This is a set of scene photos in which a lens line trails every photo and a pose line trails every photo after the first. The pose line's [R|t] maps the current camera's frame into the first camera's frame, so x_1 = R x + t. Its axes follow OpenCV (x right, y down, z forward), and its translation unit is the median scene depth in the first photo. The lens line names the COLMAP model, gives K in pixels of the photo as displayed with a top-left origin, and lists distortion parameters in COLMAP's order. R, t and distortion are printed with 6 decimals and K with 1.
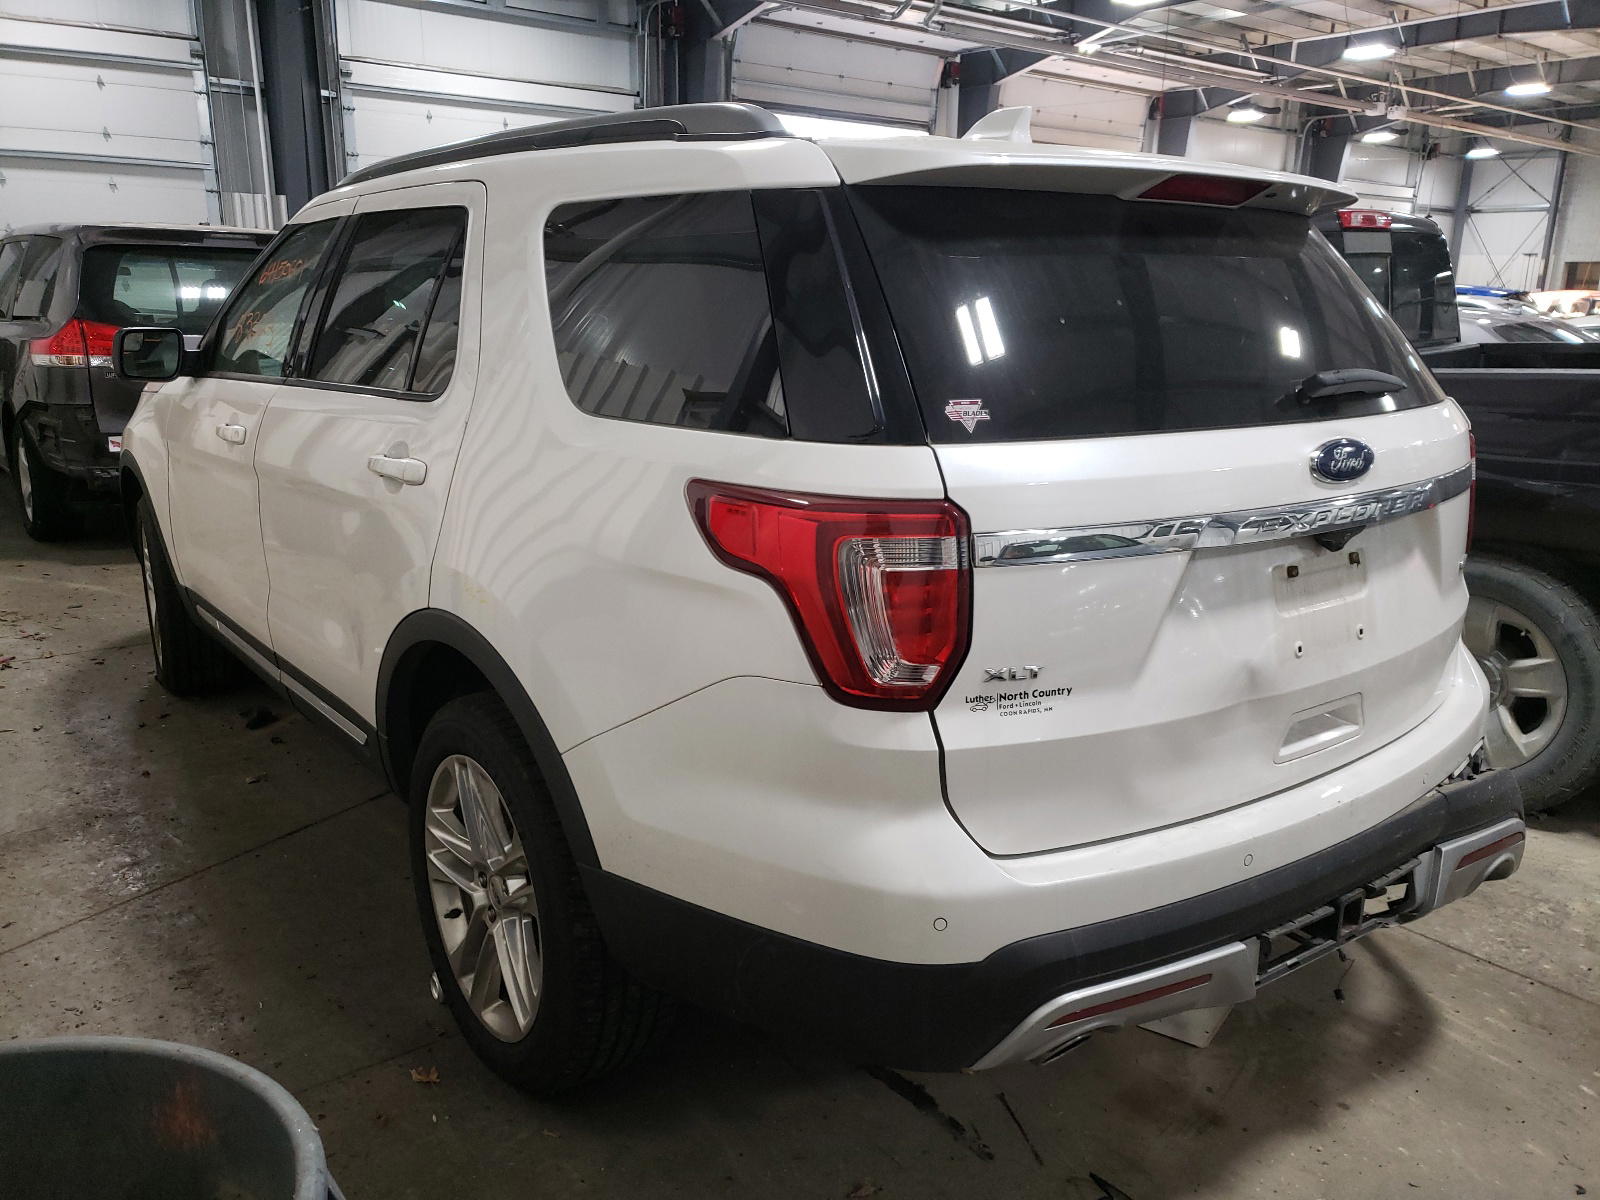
lens RADIAL K [[1229.1, 0, 800.0], [0, 1229.1, 600.0], [0, 0, 1]] dist [-0.008065, -0.002716]
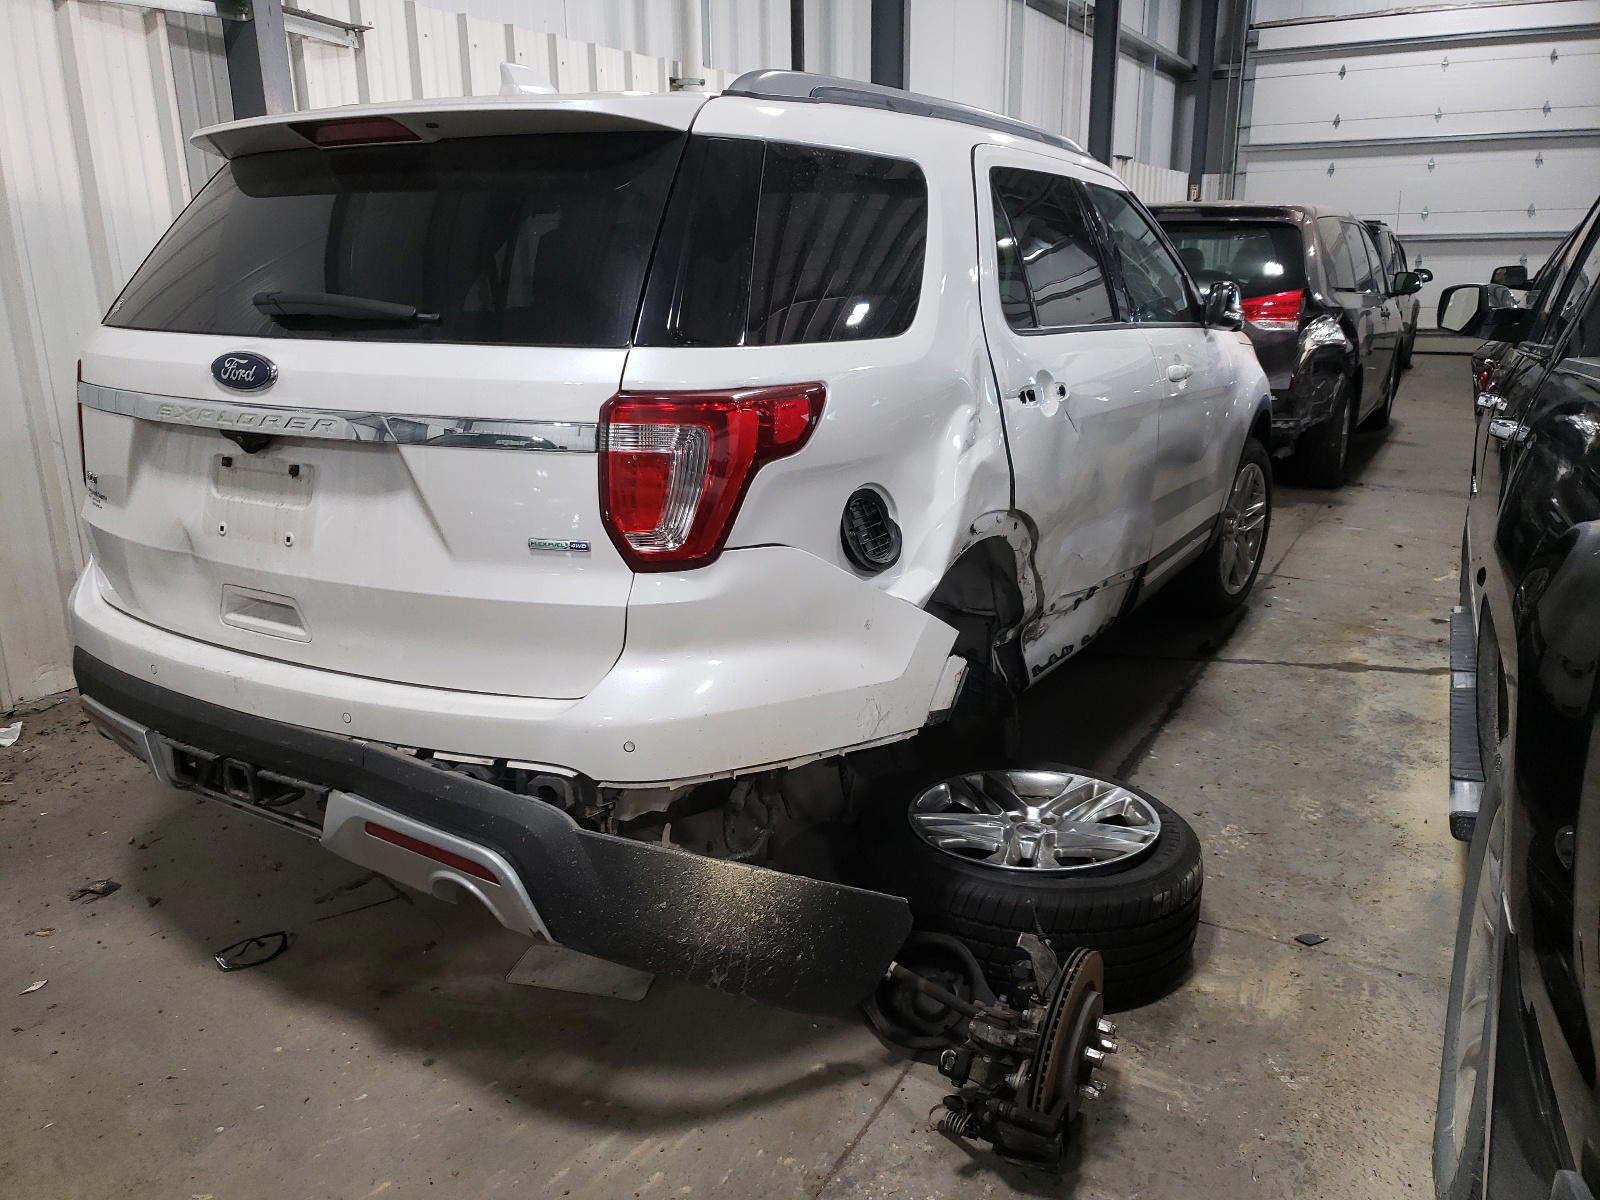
lens RADIAL K [[1204.3, 0, 800.0], [0, 1204.3, 600.0], [0, 0, 1]] dist [0.003854, -0.000782]
pose [[0.396437, 0.231824, -0.888311, 1.301358], [-0.217611, 0.963747, 0.154395, -0.150112], [0.891899, 0.132099, 0.432512, 0.786486]]
